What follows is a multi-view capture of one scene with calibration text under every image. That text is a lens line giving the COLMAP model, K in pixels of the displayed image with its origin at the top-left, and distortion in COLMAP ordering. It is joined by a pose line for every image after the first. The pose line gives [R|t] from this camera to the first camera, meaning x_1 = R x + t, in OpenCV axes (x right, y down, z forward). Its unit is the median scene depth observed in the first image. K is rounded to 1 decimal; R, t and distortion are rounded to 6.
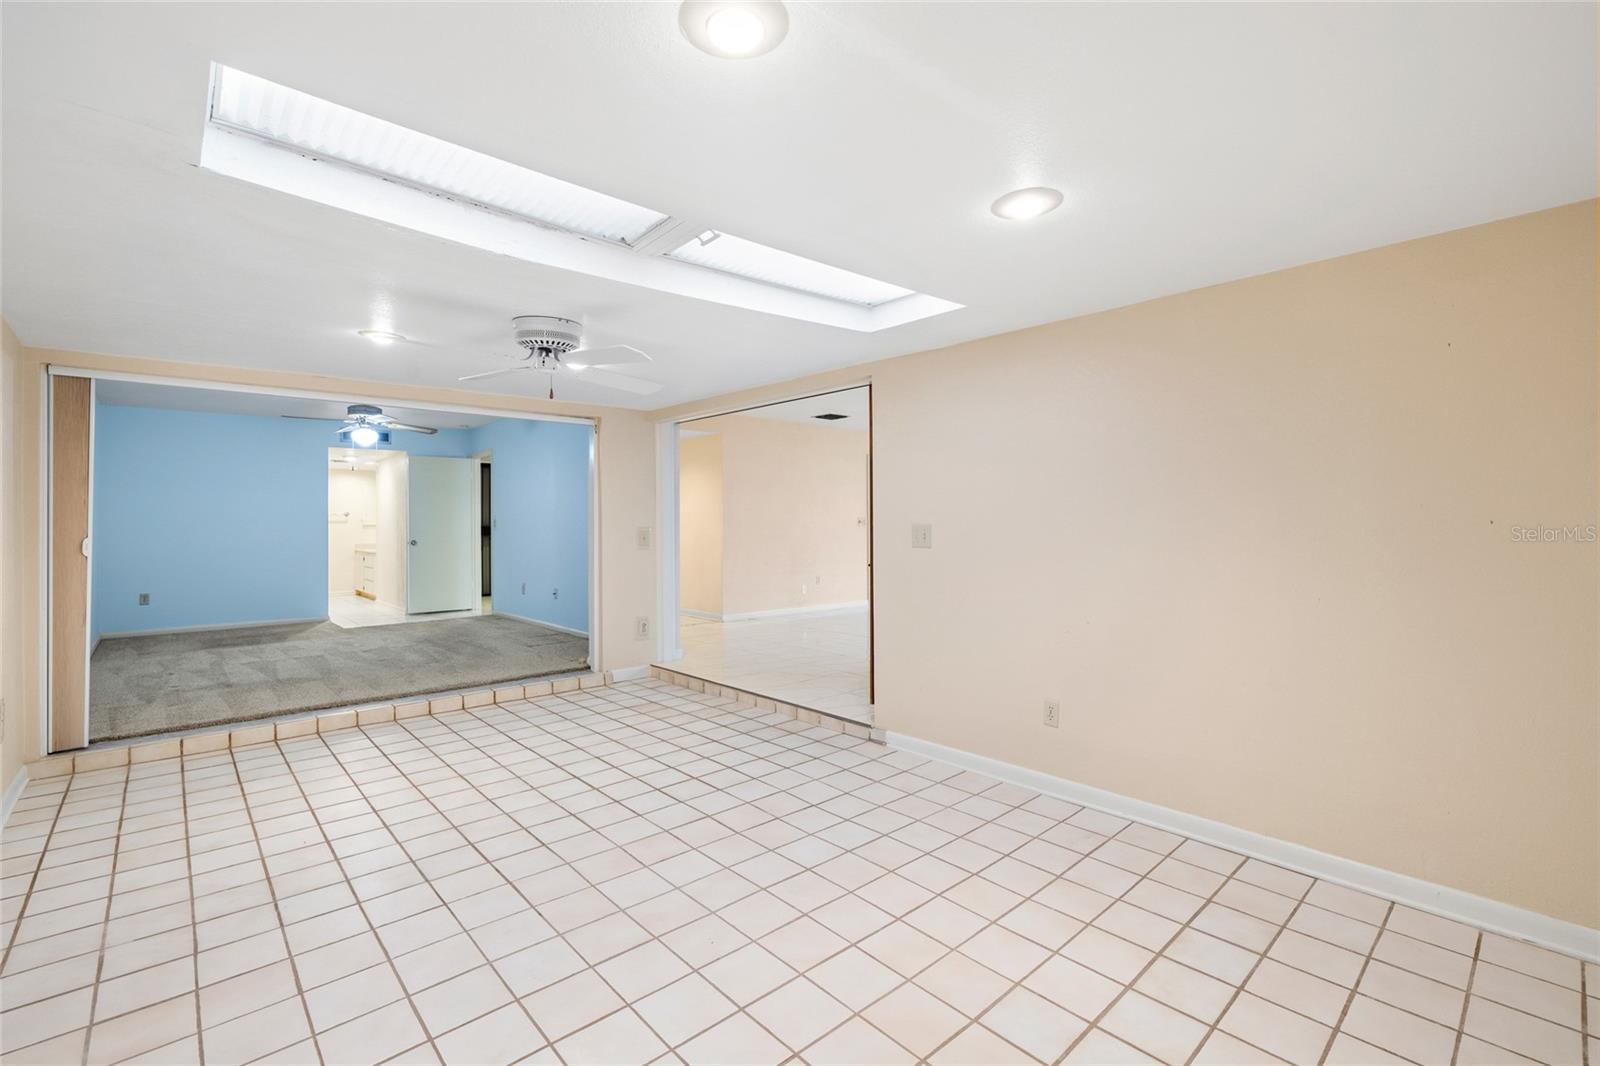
lens RADIAL K [[709.8, 0, 798.7], [0, 709.8, 521.8], [0, 0, 1]] dist [-0.007552, 0.000759]
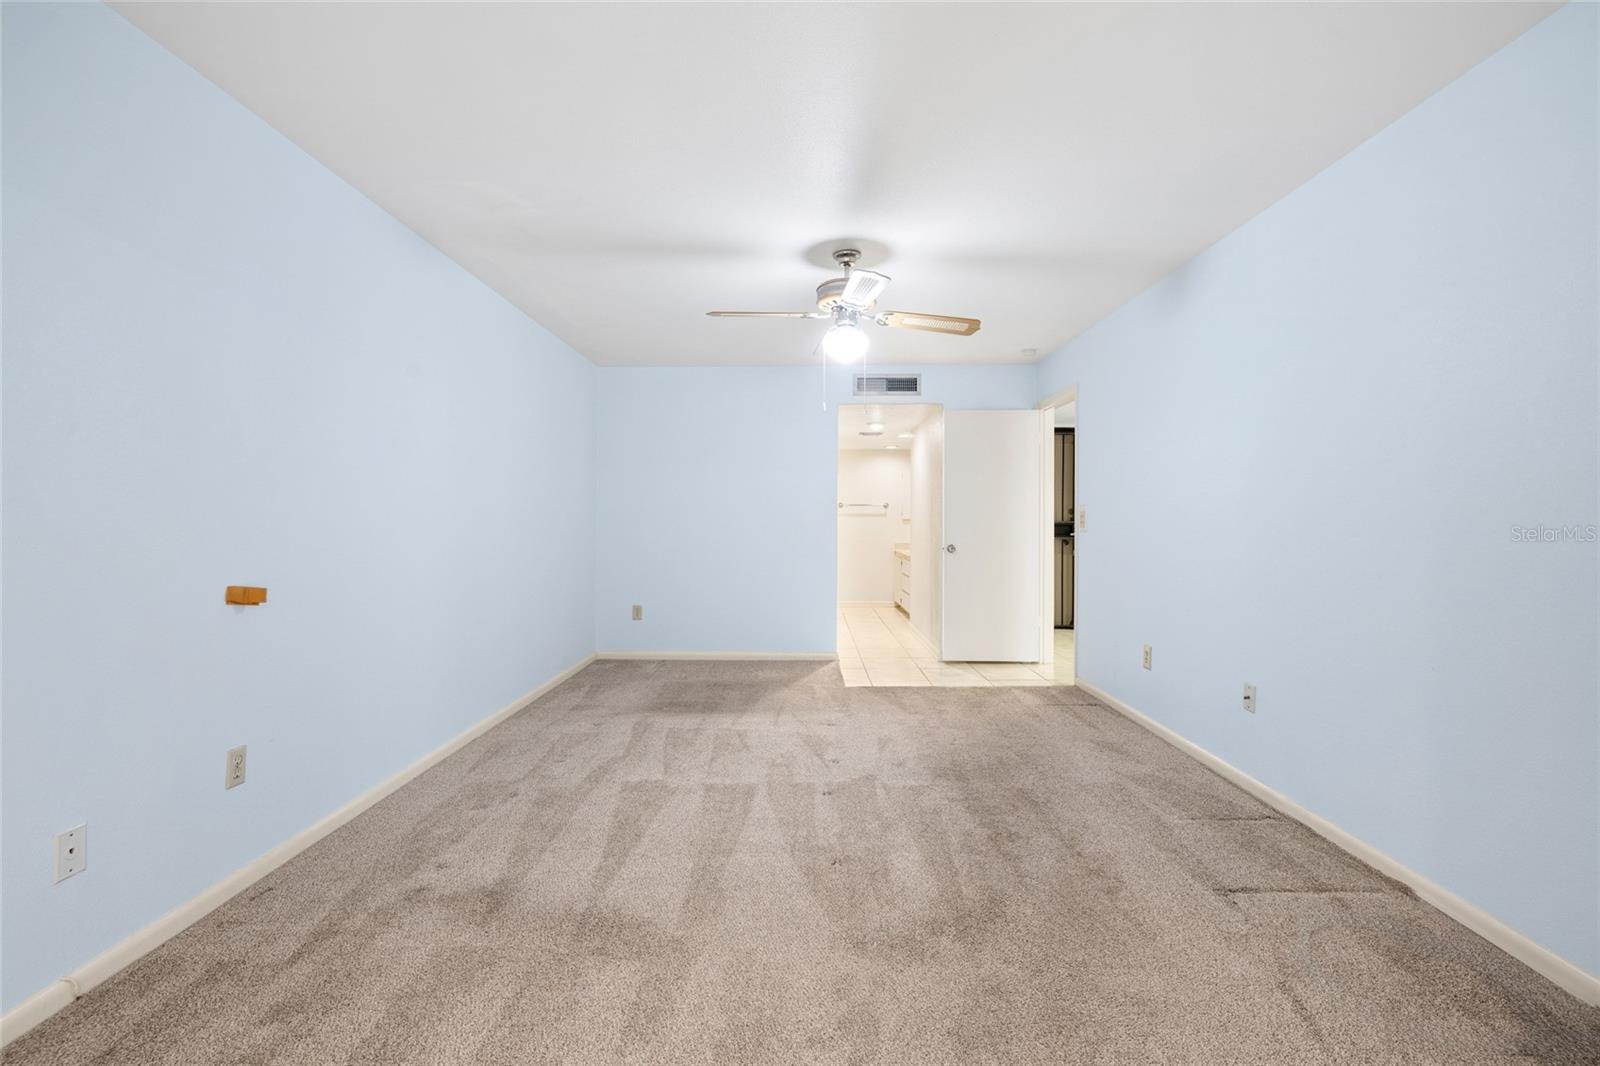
lens RADIAL K [[709.8, 0, 798.7], [0, 709.8, 521.8], [0, 0, 1]] dist [-0.007552, 0.000759]
pose [[0.734055, 0.011619, -0.678991, -0.221233], [-0.005696, 0.999924, 0.010953, -0.000459], [0.679067, -0.004173, 0.734065, 0.458117]]
